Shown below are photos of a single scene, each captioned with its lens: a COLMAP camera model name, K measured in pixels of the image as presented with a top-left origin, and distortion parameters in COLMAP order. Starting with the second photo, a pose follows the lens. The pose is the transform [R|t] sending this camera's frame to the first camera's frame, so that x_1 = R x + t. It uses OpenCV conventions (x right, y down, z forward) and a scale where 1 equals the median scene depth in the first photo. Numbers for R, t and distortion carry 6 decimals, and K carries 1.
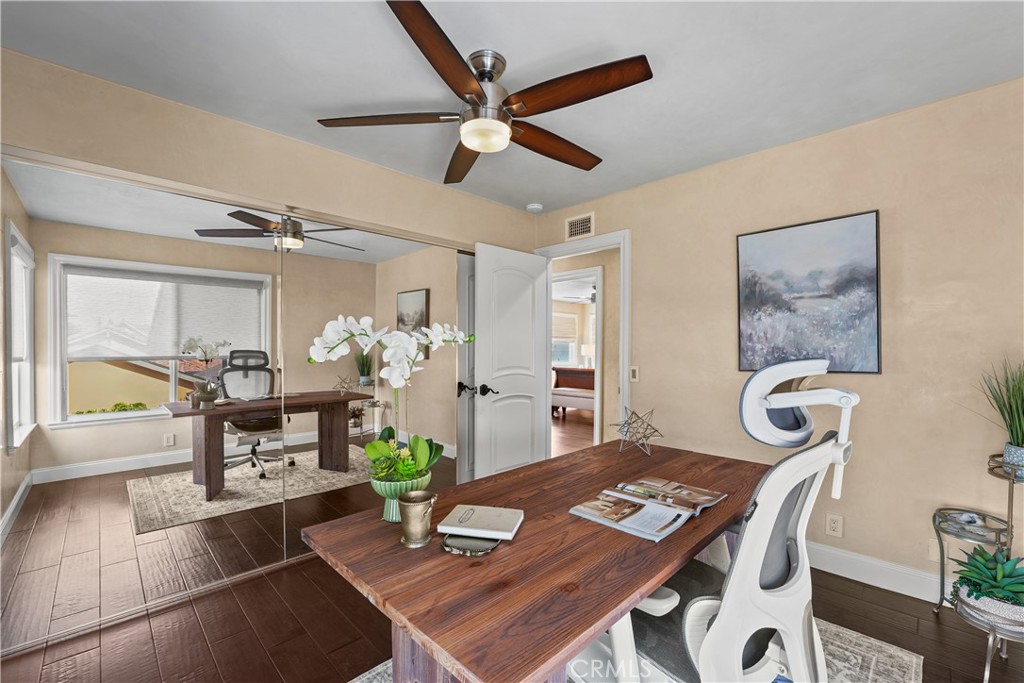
lens RADIAL K [[421.0, 0, 512.7], [0, 421.0, 345.6], [0, 0, 1]] dist [-0.030588, 0.003685]
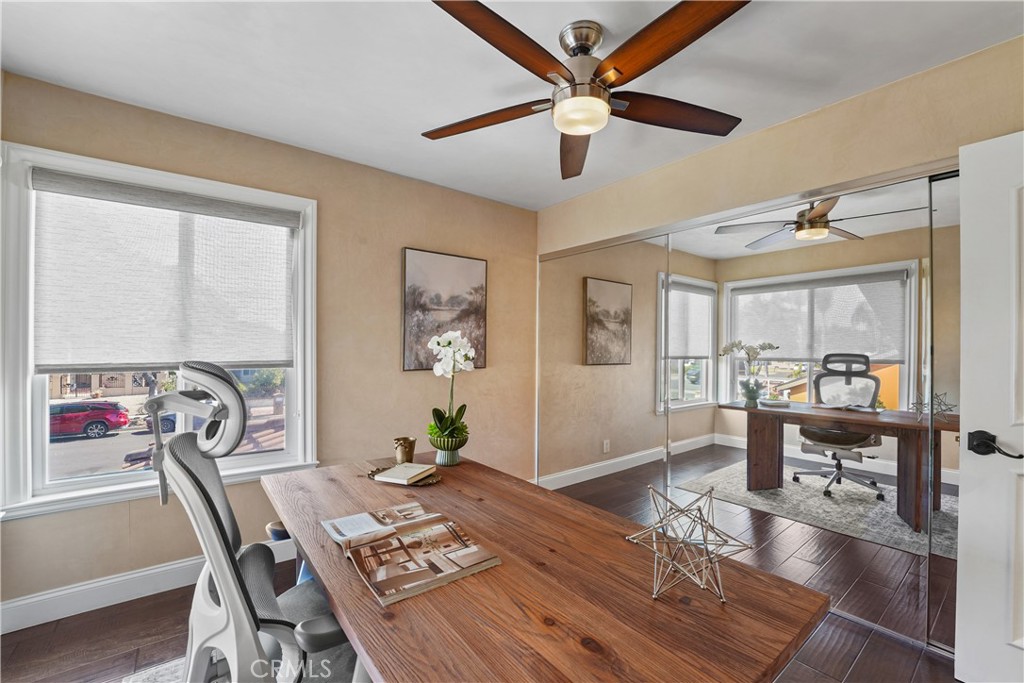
lens RADIAL K [[421.0, 0, 509.0], [0, 421.0, 346.4], [0, 0, 1]] dist [-0.030588, 0.003685]
pose [[-0.098421, 0.000779, -0.995145, 0.354485], [-0.004639, 0.999988, 0.001242, -0.002804], [0.995134, 0.004739, -0.098416, 0.403685]]
